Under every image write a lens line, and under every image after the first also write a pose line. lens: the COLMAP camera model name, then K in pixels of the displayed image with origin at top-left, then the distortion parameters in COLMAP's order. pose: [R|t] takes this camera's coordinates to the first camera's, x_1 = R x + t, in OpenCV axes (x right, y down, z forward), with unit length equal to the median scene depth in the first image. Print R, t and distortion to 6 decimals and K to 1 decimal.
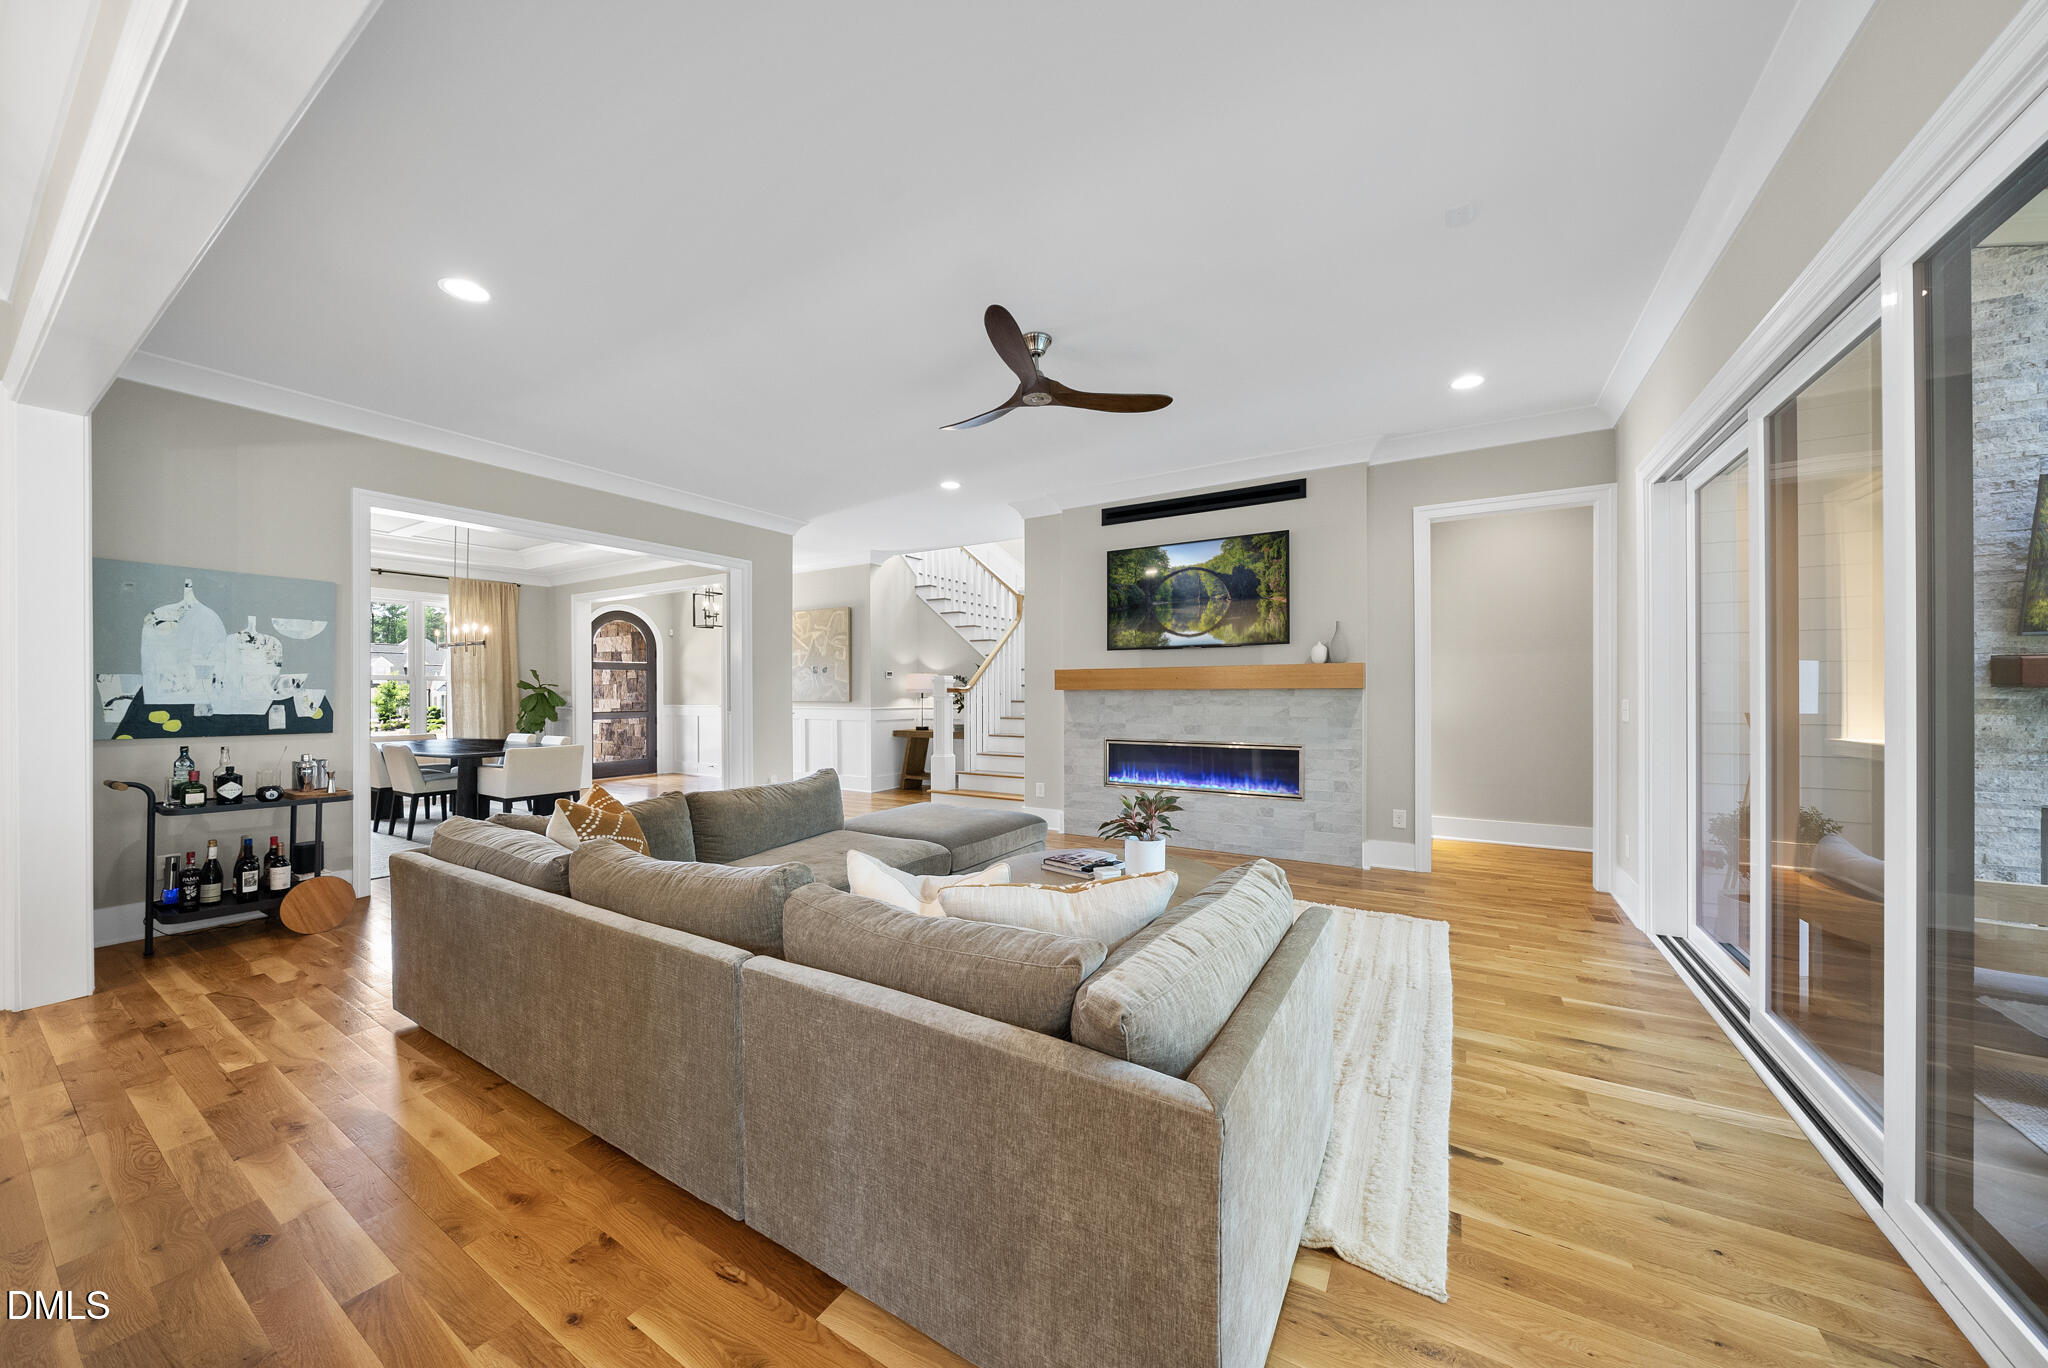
lens RADIAL K [[705.0, 0, 1027.6], [0, 705.0, 689.4], [0, 0, 1]] dist [-0.005310, 0.000356]
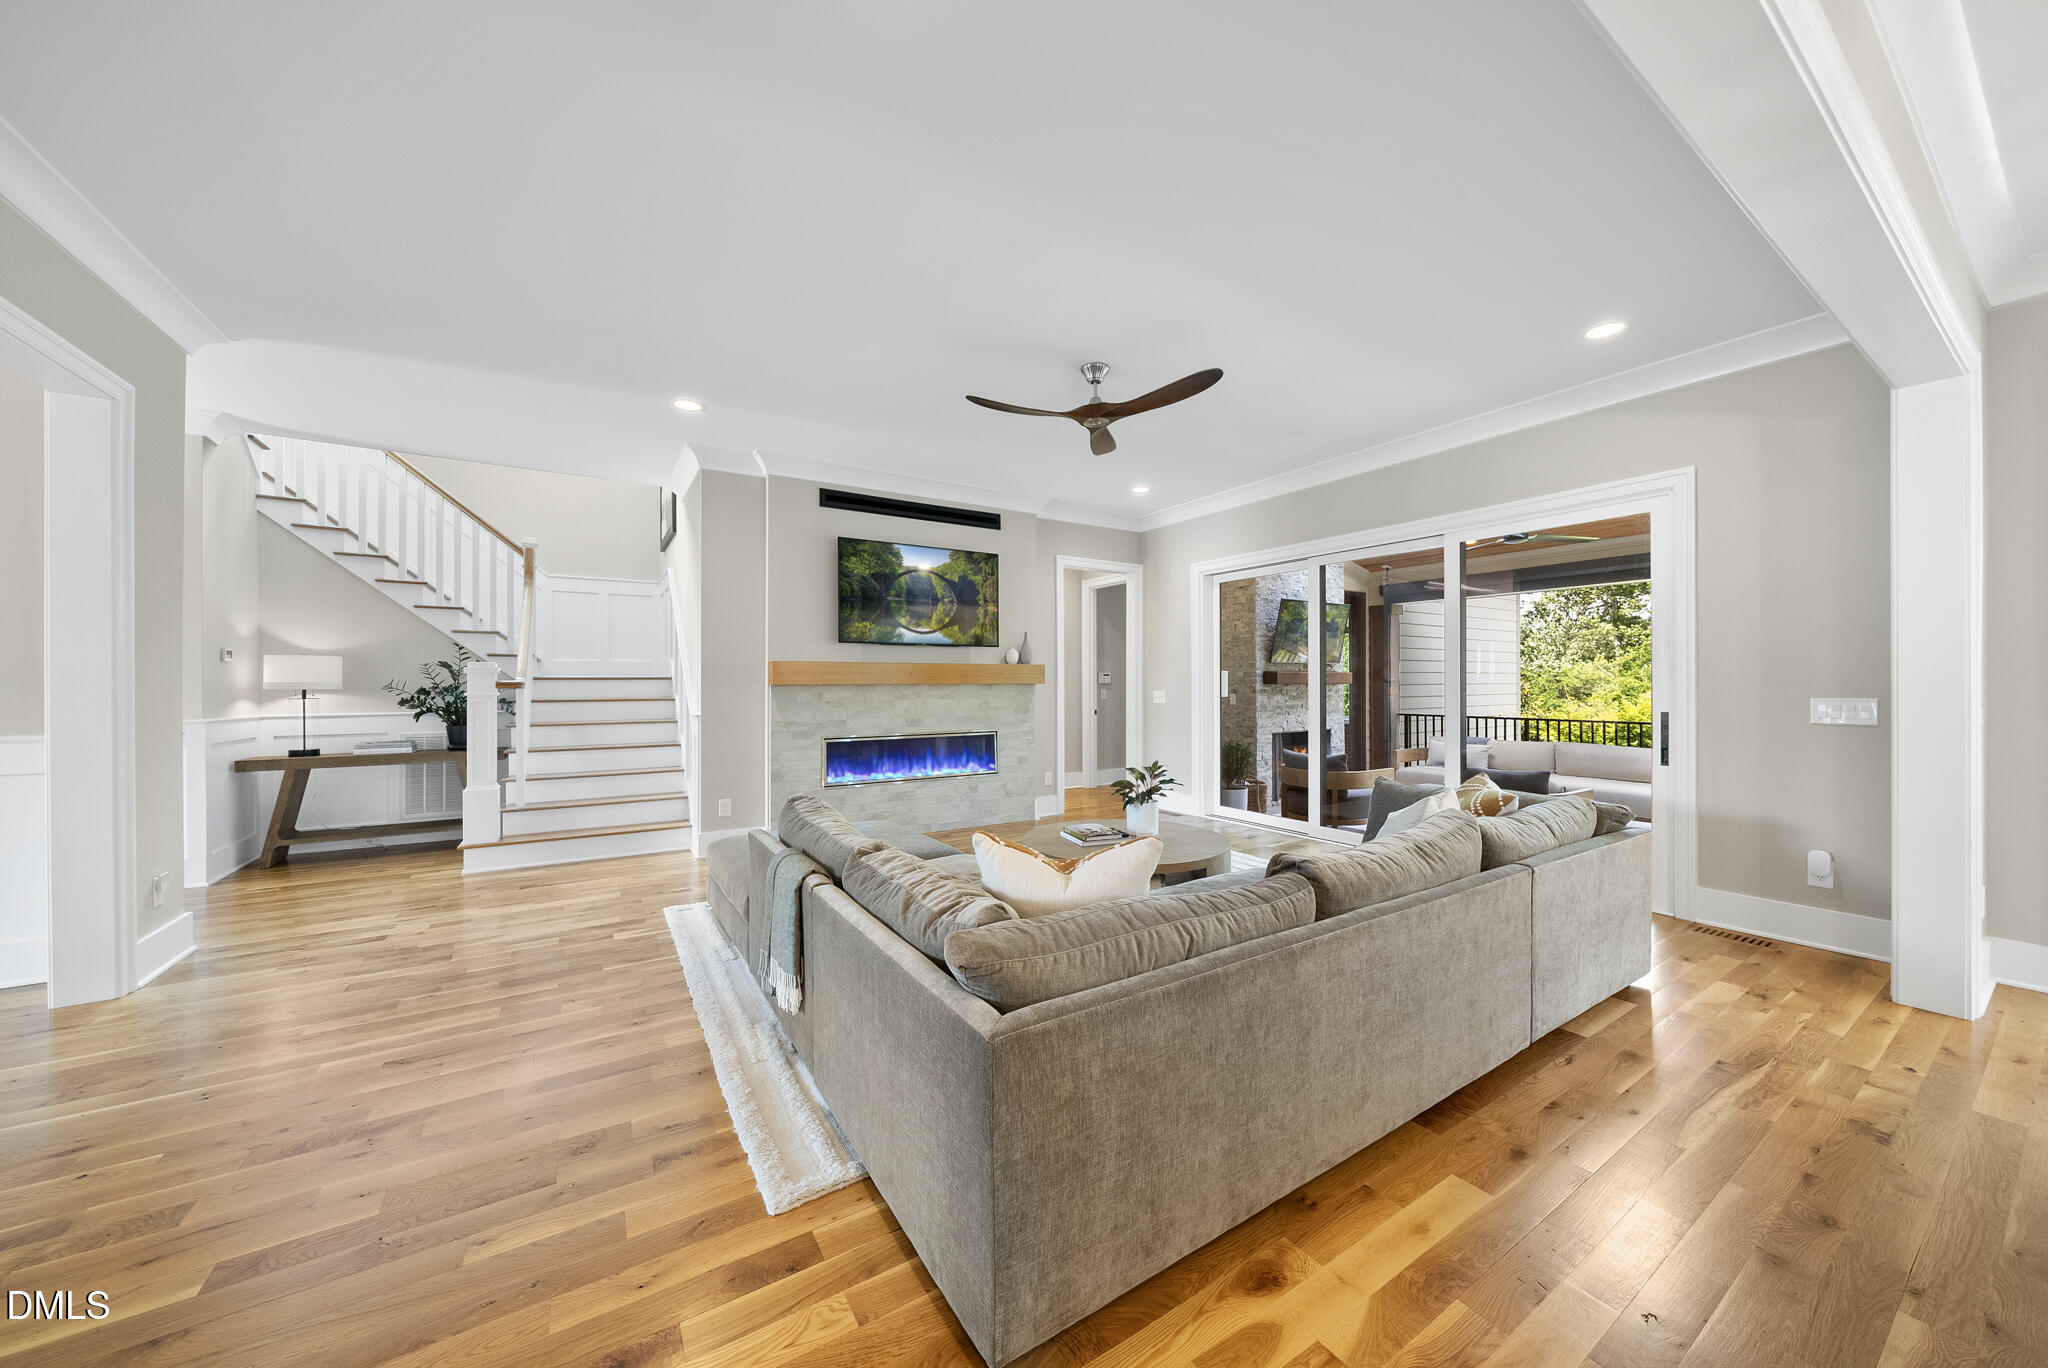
lens RADIAL K [[705.0, 0, 1024.4], [0, 705.0, 683.8], [0, 0, 1]] dist [-0.005310, 0.000356]
pose [[0.444949, 0.003205, 0.895550, -0.862697], [-0.000086, 0.999994, -0.003536, 0.004741], [-0.895556, 0.001497, 0.444947, 0.513238]]
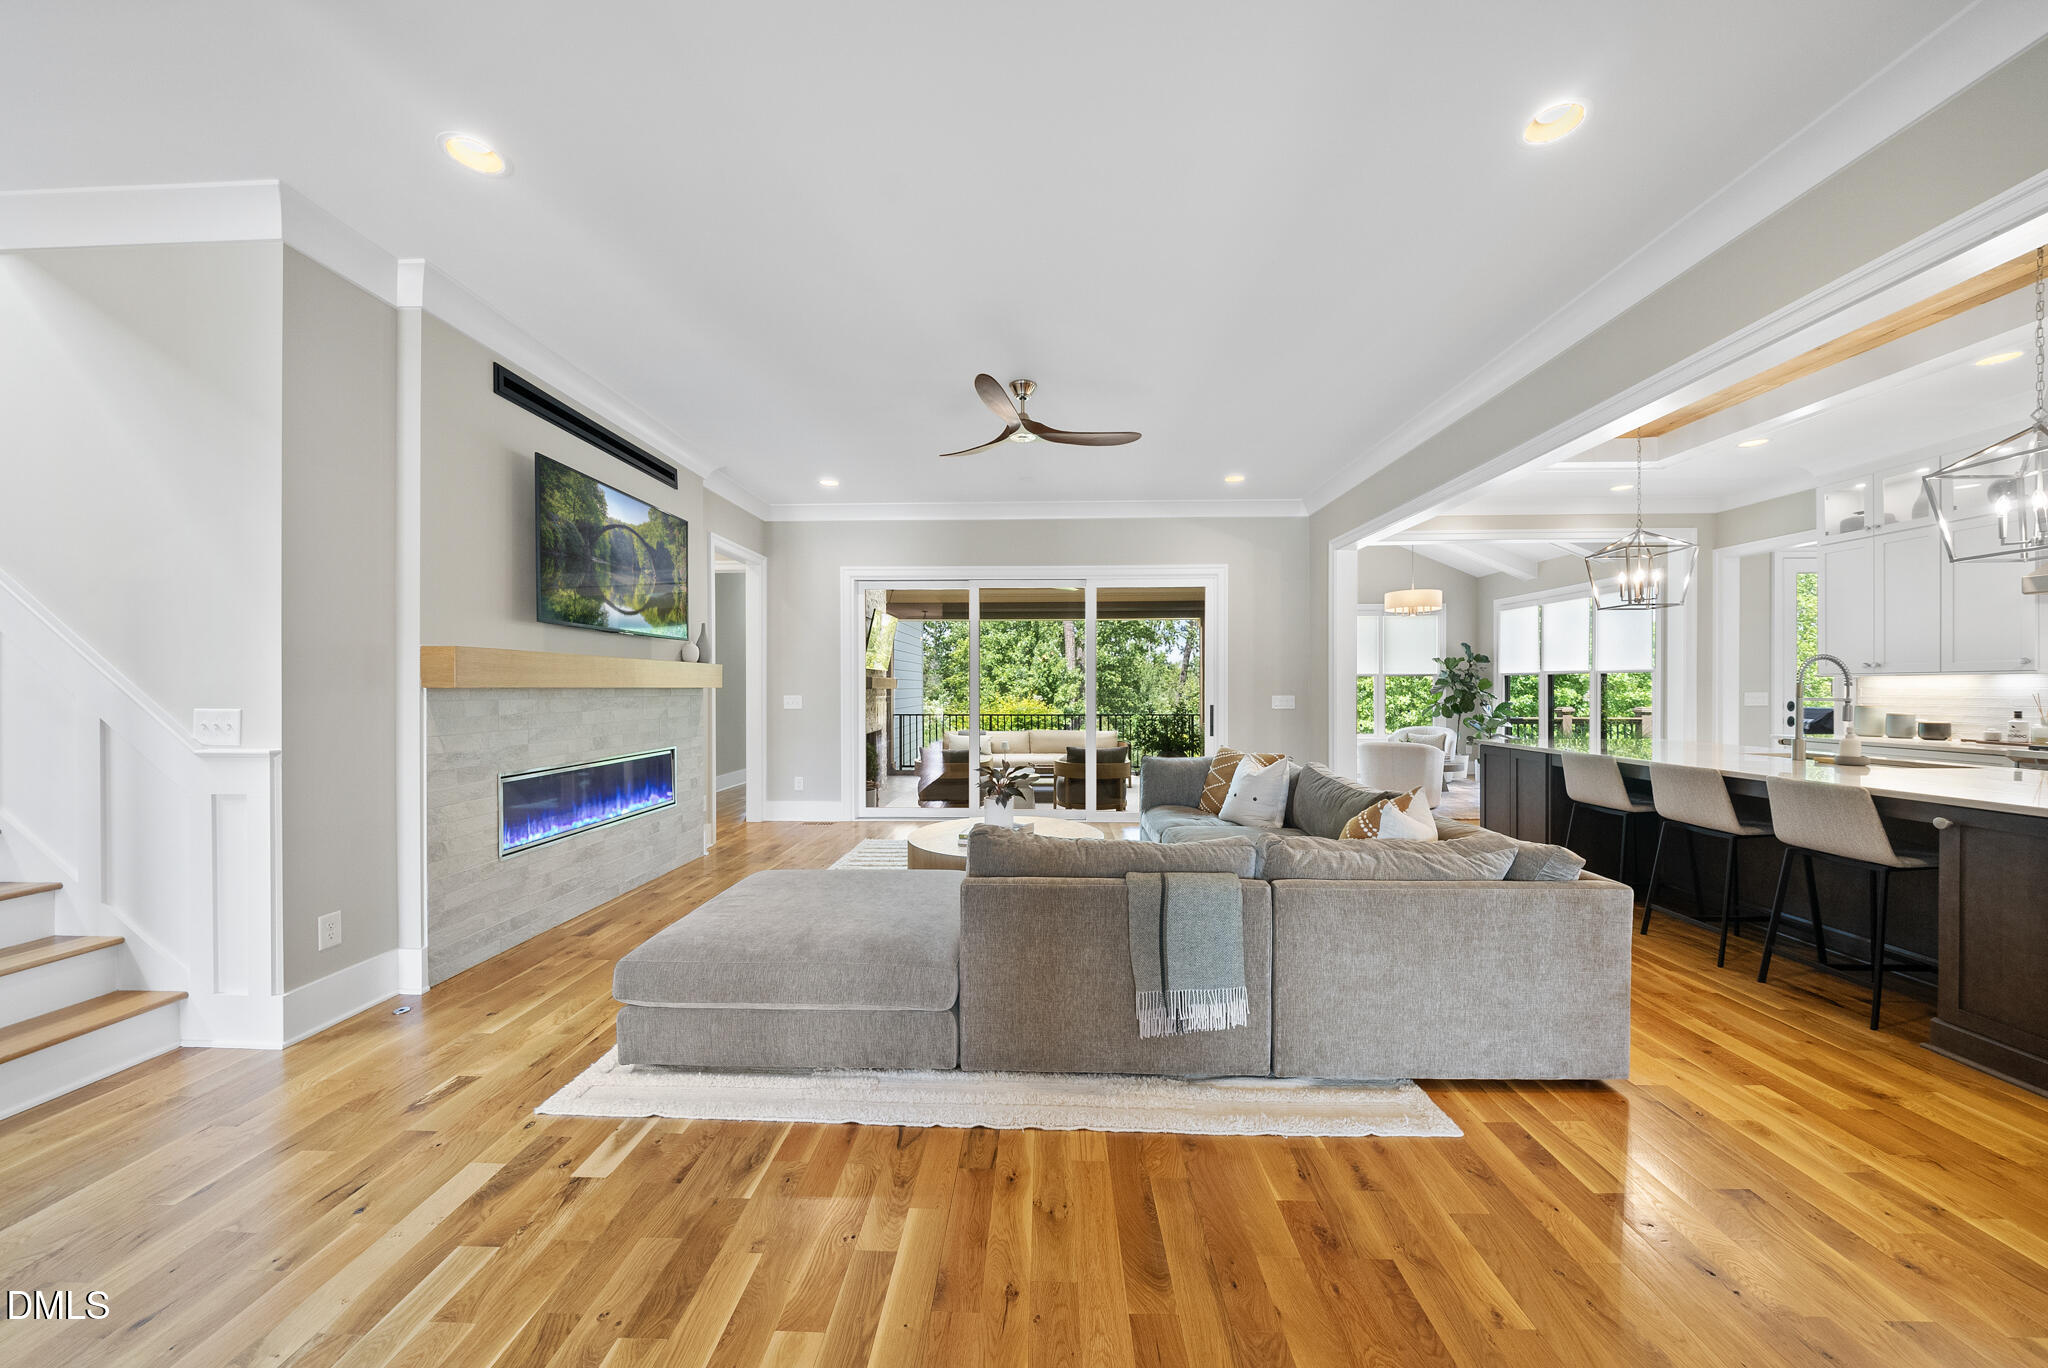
lens RADIAL K [[705.0, 0, 1025.5], [0, 705.0, 687.7], [0, 0, 1]] dist [-0.005310, 0.000356]
pose [[-0.490376, 0.005873, 0.871491, -0.834967], [0.003756, 0.999982, -0.004626, 0.007240], [-0.871503, 0.001004, -0.490390, 1.314666]]
